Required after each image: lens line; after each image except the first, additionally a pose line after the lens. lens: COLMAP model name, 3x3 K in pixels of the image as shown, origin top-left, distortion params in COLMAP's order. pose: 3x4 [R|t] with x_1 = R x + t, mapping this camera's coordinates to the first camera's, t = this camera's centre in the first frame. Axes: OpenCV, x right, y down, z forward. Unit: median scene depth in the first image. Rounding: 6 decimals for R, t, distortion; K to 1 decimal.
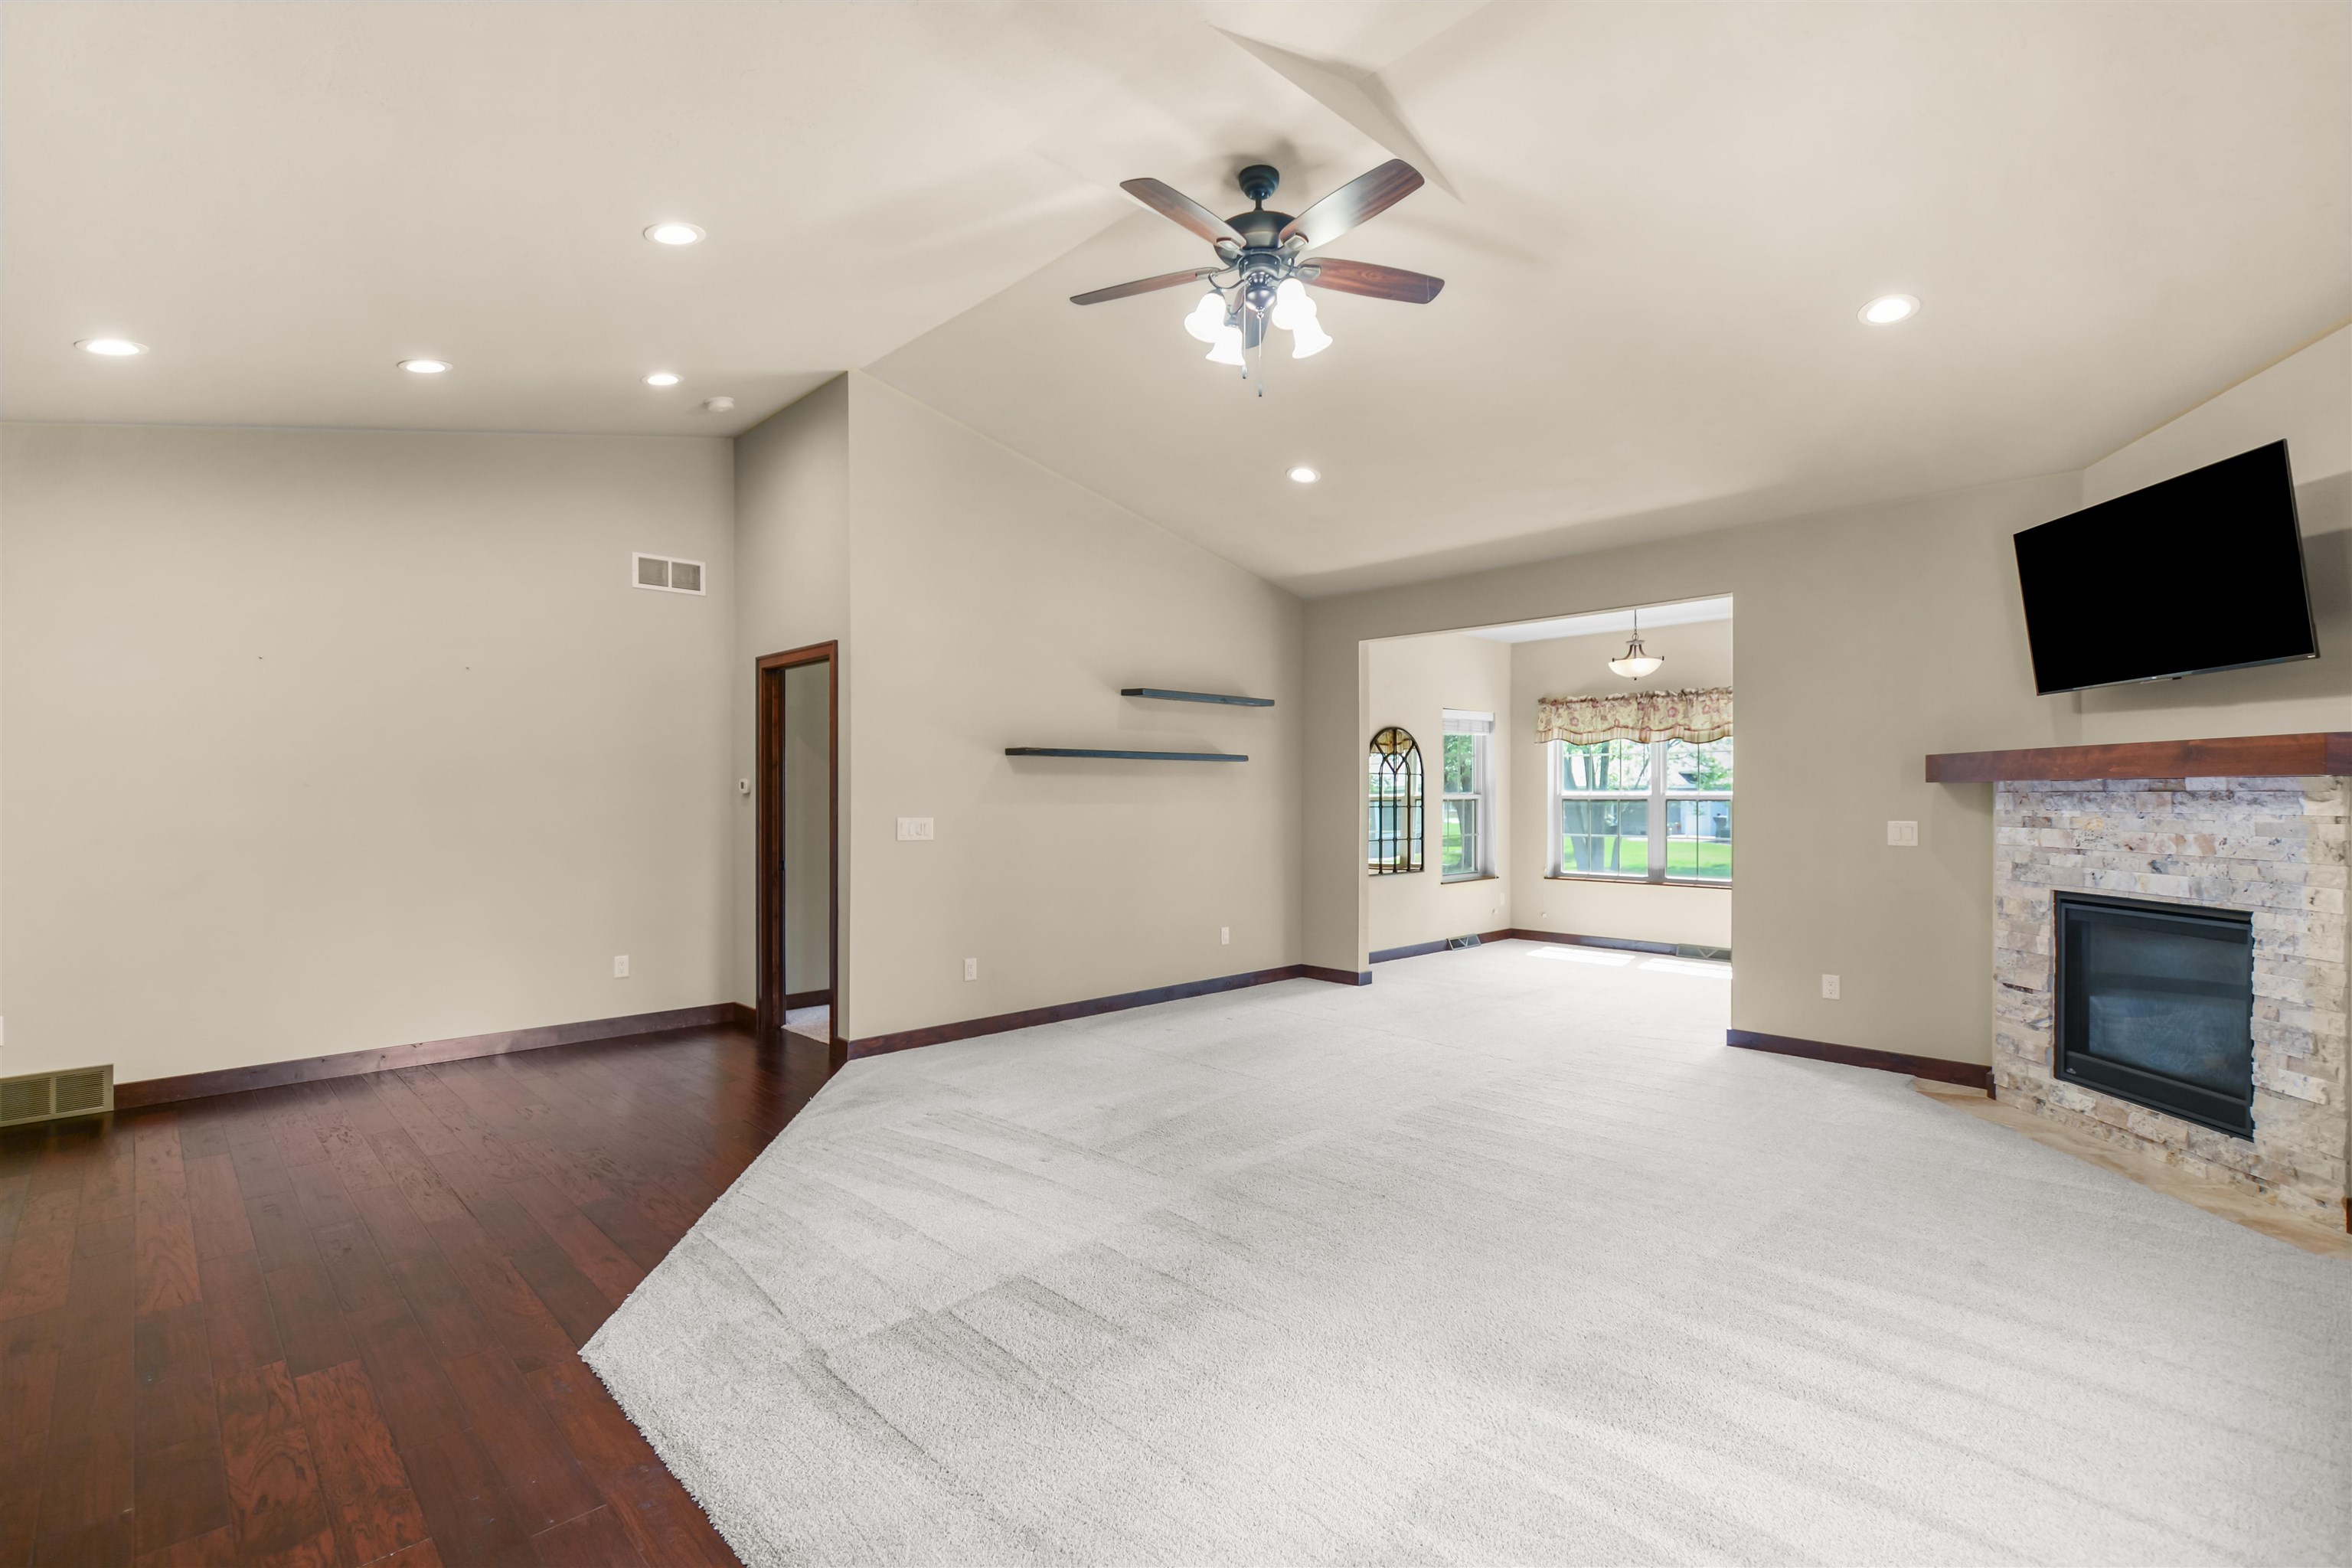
lens RADIAL K [[1069.1, 0, 1171.4], [0, 1069.1, 791.6], [0, 0, 1]] dist [0.013198, -0.005304]
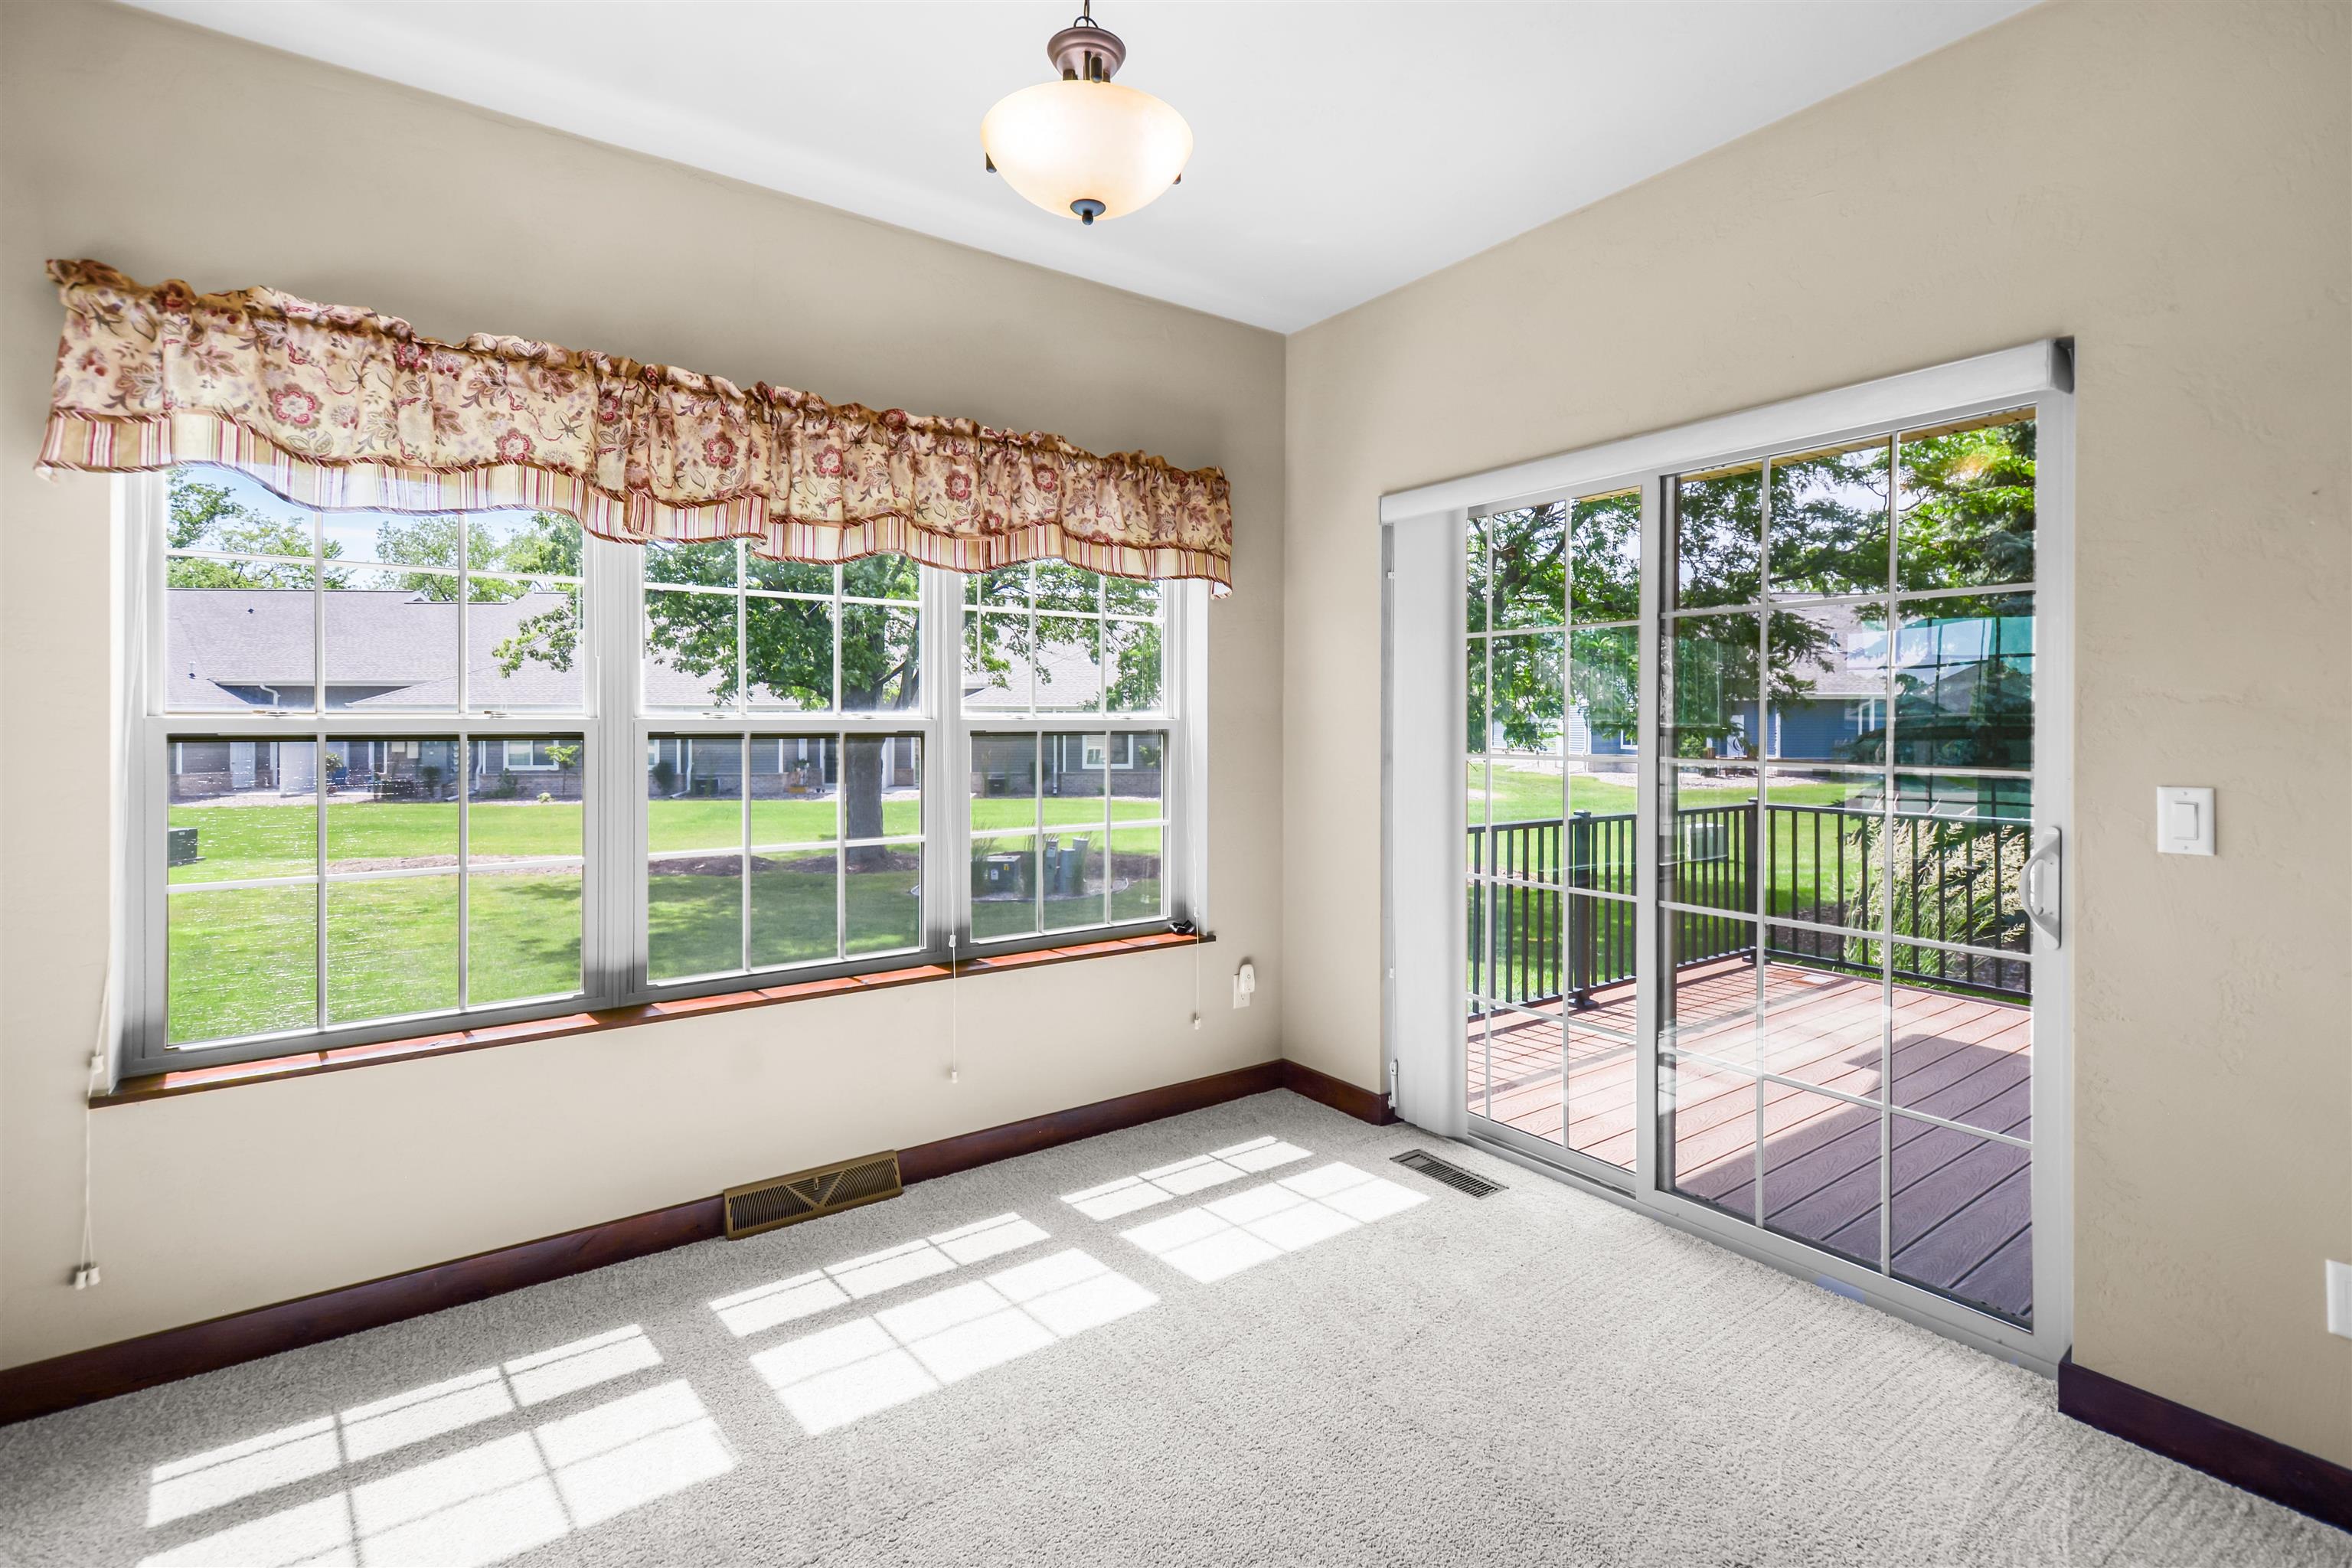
lens RADIAL K [[1085.1, 0, 1197.1], [0, 1085.1, 729.7], [0, 0, 1]] dist [0.010436, -0.004241]
pose [[0.130659, -0.003515, 0.991421, 0.356360], [-0.004108, 0.999983, 0.004086, 0.007804], [-0.991419, -0.004607, 0.130642, 1.663982]]
